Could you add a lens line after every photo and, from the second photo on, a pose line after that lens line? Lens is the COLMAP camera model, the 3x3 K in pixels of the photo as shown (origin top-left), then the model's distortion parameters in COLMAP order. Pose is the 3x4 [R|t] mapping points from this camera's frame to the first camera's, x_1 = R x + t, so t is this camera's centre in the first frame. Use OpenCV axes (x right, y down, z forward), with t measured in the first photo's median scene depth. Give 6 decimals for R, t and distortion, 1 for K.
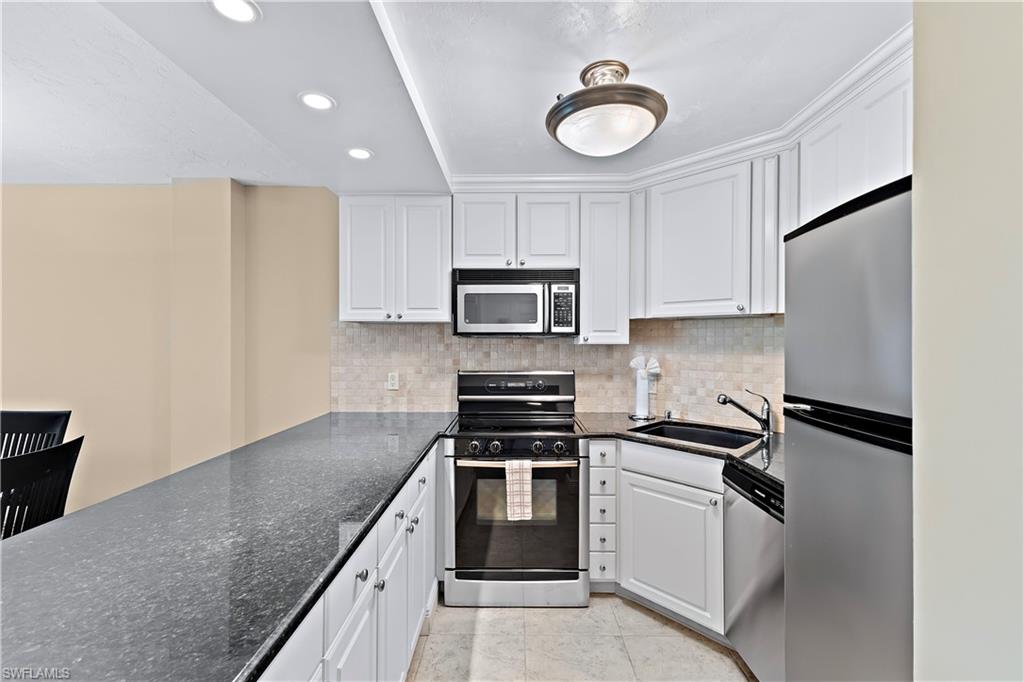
lens RADIAL K [[441.4, 0, 512.7], [0, 441.4, 341.0], [0, 0, 1]] dist [0.008616, -0.001078]
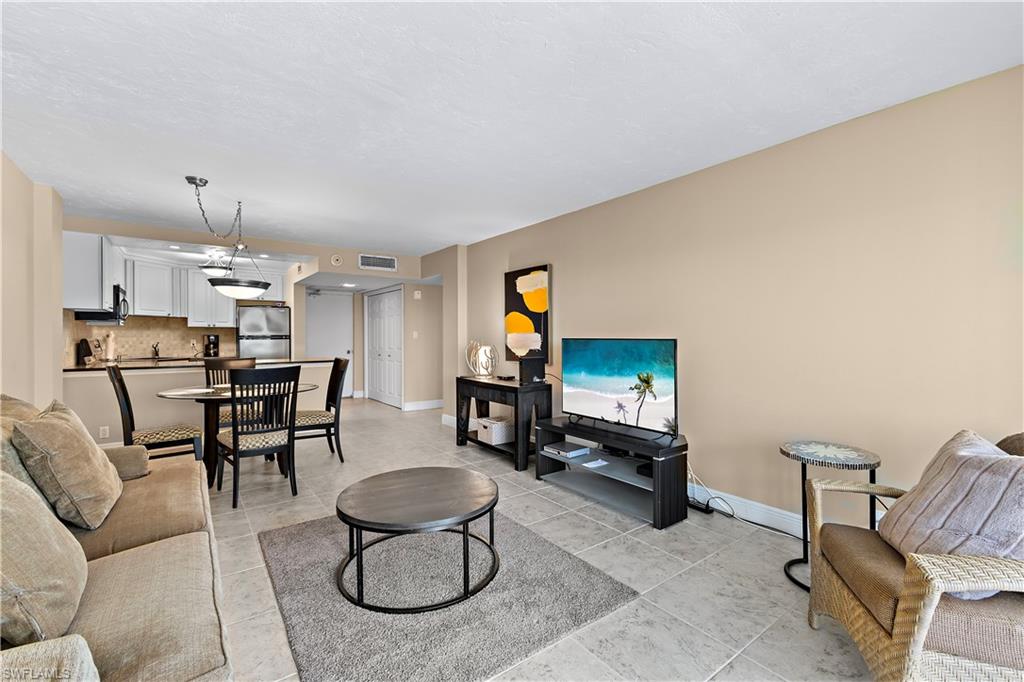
lens RADIAL K [[441.4, 0, 510.6], [0, 441.4, 341.0], [0, 0, 1]] dist [0.008616, -0.001078]
pose [[-0.597530, -0.008891, 0.801797, -2.783204], [0.002844, 0.999909, 0.013208, 0.062305], [-0.801841, 0.010172, -0.597451, 0.781732]]
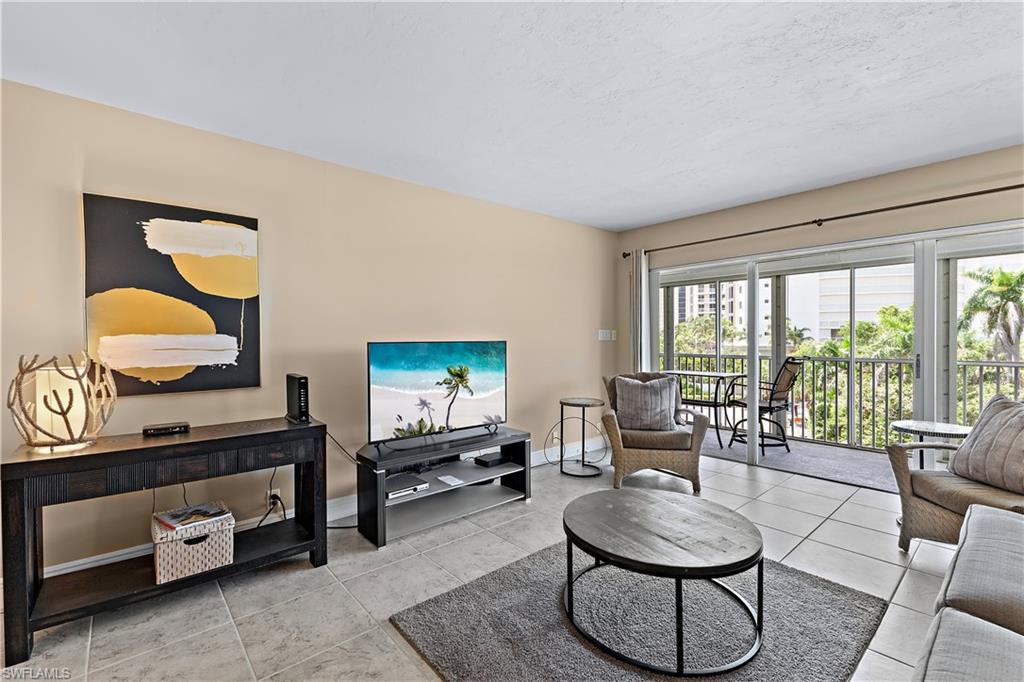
lens RADIAL K [[441.4, 0, 512.3], [0, 441.4, 344.7], [0, 0, 1]] dist [0.008616, -0.001078]
pose [[-0.751752, 0.013278, -0.659312, -1.264419], [0.004919, 0.999882, 0.014527, 0.065085], [0.659427, 0.007677, -0.751729, 0.796711]]
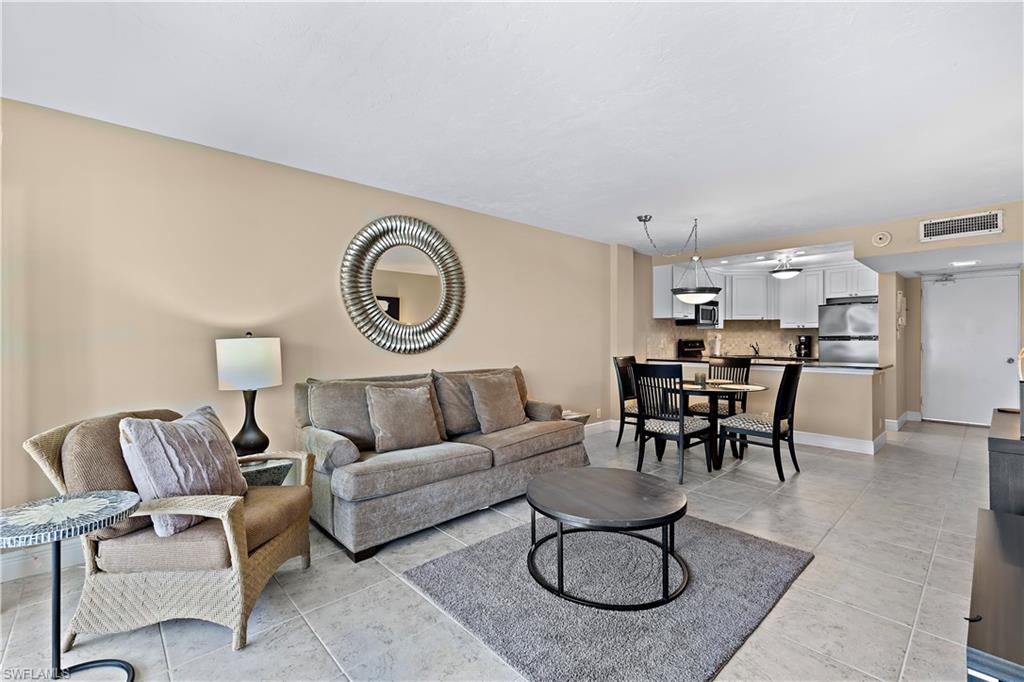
lens RADIAL K [[441.4, 0, 513.7], [0, 441.4, 339.0], [0, 0, 1]] dist [0.008616, -0.001078]
pose [[0.726842, -0.002962, 0.686798, -2.713968], [0.003488, 0.999994, 0.000621, 0.068044], [-0.686796, 0.001944, 0.726848, -0.145220]]
